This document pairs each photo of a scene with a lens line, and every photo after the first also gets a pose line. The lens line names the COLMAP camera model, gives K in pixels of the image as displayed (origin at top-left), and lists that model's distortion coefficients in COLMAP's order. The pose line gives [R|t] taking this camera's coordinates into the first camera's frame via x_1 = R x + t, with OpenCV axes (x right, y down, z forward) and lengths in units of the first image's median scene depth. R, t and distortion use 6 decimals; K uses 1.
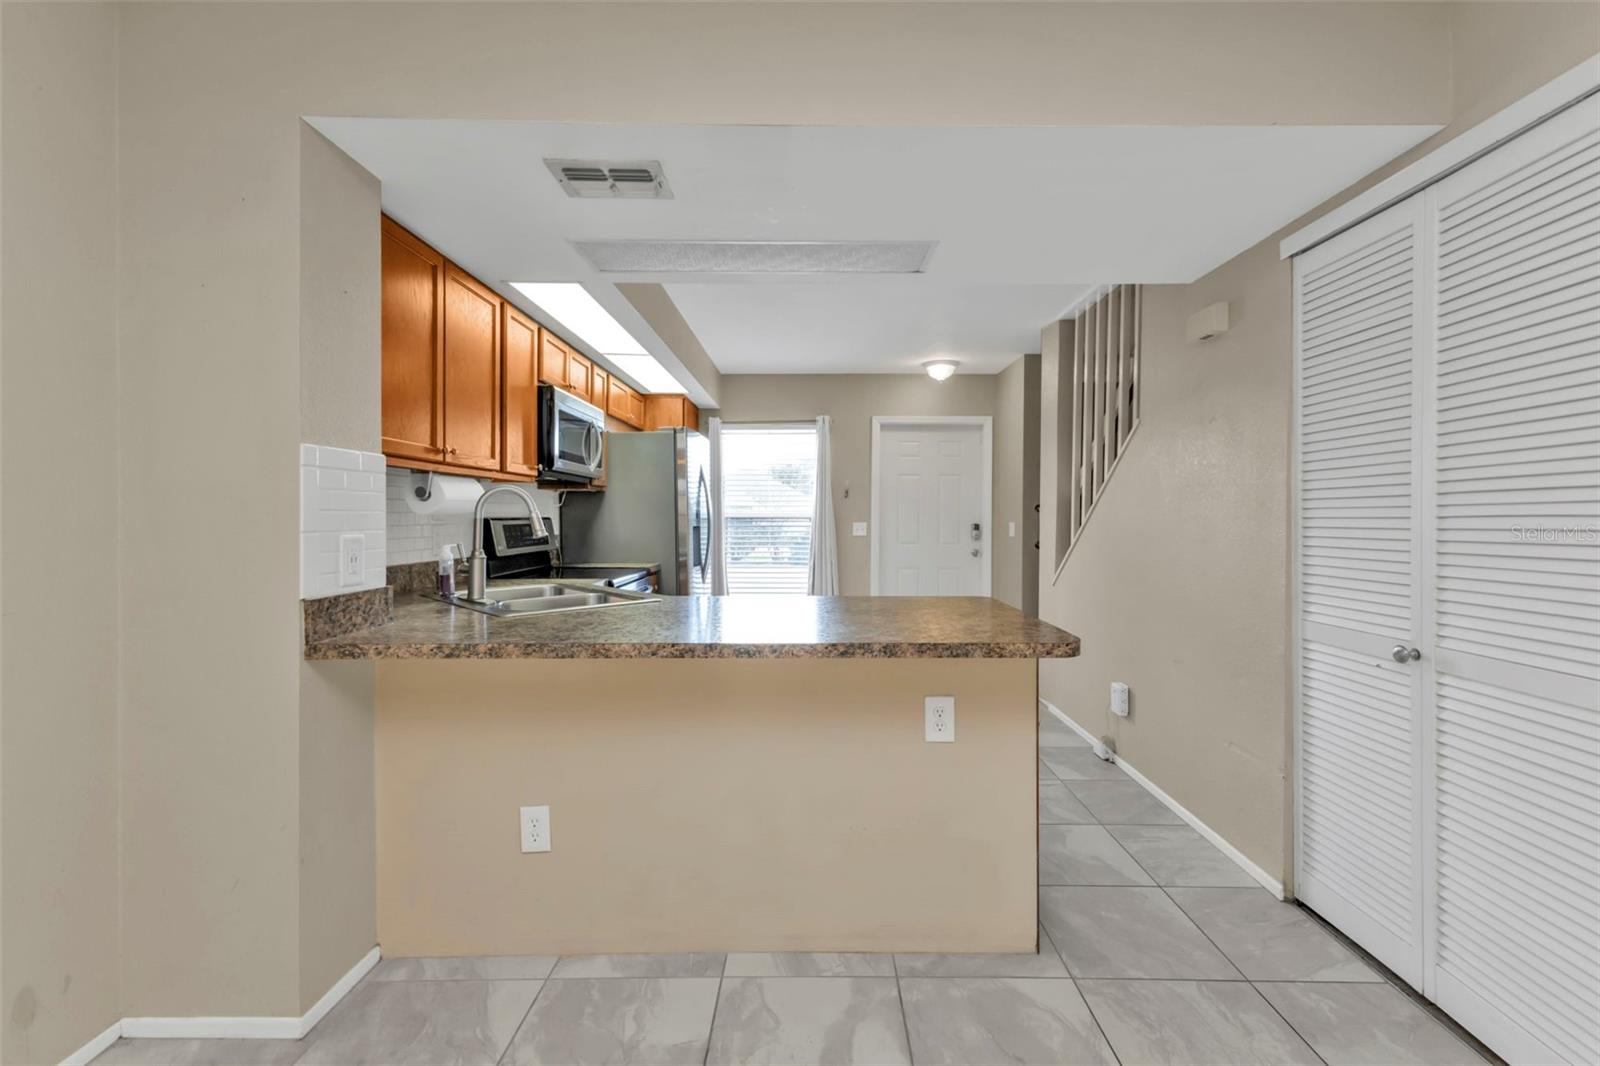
lens RADIAL K [[721.8, 0, 806.8], [0, 721.8, 524.8], [0, 0, 1]] dist [-0.000402, -0.000179]
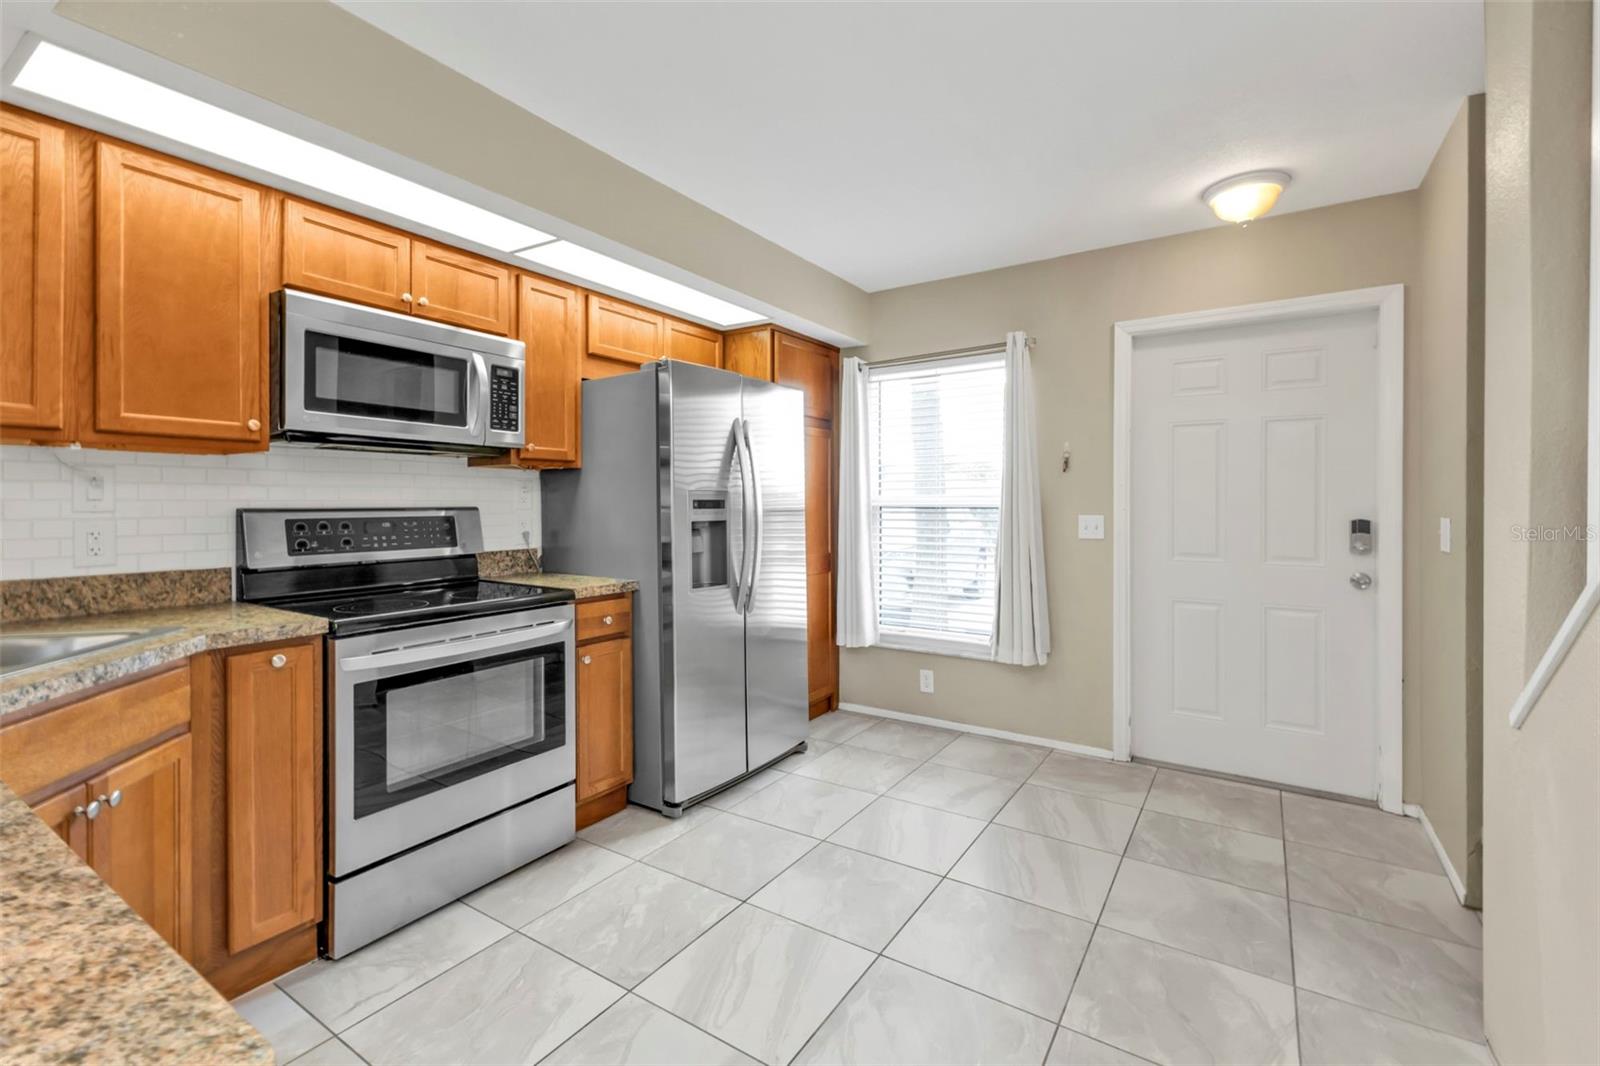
lens RADIAL K [[682.4, 0, 794.6], [0, 682.4, 504.2], [0, 0, 1]] dist [0.001428, 0.000107]
pose [[0.838419, -0.001179, -0.545024, 0.301359], [-0.004002, 0.999957, -0.008320, -0.011170], [0.545011, 0.009157, 0.838379, 0.760109]]
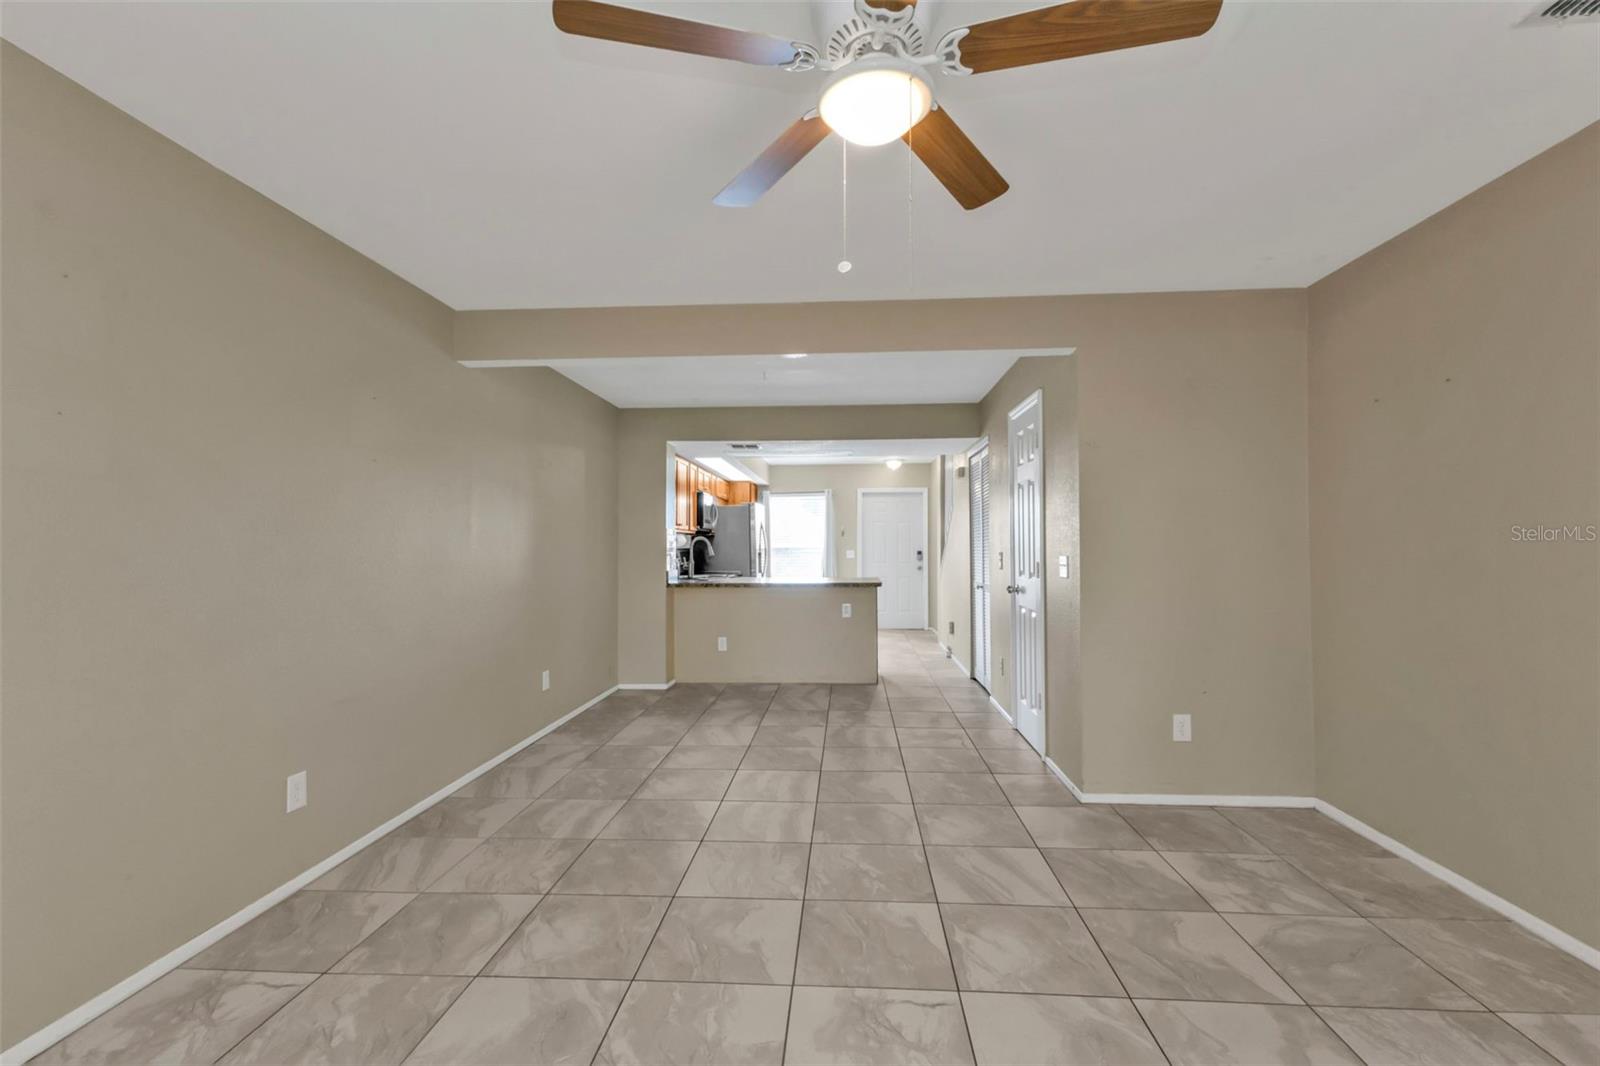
lens RADIAL K [[721.8, 0, 806.8], [0, 721.8, 524.8], [0, 0, 1]] dist [-0.000402, -0.000179]
pose [[0.998757, -0.007532, -0.049267, 0.097461], [0.005494, 0.999129, -0.041371, 0.011626], [0.049536, 0.041049, 0.997928, -1.275556]]
